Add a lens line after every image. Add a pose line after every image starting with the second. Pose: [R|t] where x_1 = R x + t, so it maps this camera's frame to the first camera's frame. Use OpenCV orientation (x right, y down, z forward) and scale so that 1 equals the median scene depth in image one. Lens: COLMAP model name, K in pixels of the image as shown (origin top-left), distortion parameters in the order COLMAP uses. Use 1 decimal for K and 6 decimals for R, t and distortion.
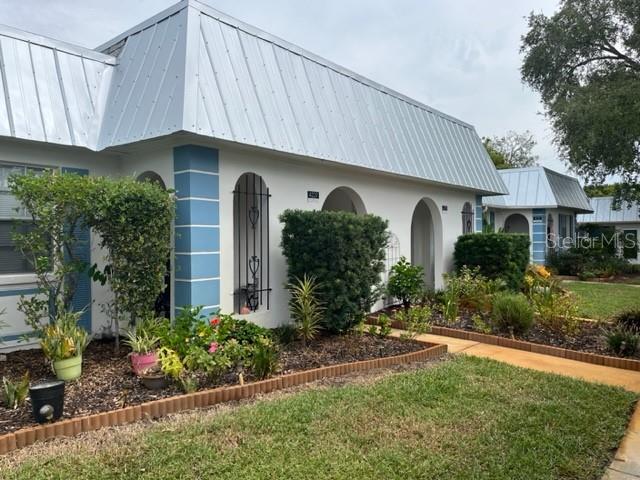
lens RADIAL K [[485.0, 0, 341.9], [0, 485.0, 248.4], [0, 0, 1]] dist [0.041725, -0.033676]
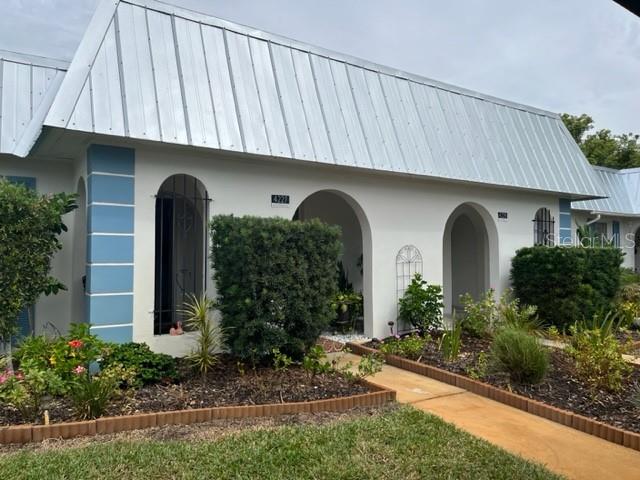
lens RADIAL K [[485.0, 0, 323.5], [0, 485.0, 241.5], [0, 0, 1]] dist [0.041725, -0.033676]
pose [[0.945031, -0.021597, -0.326266, 0.294474], [-0.000197, 0.997779, -0.066618, 0.021119], [0.326980, 0.063020, 0.942928, 0.225149]]
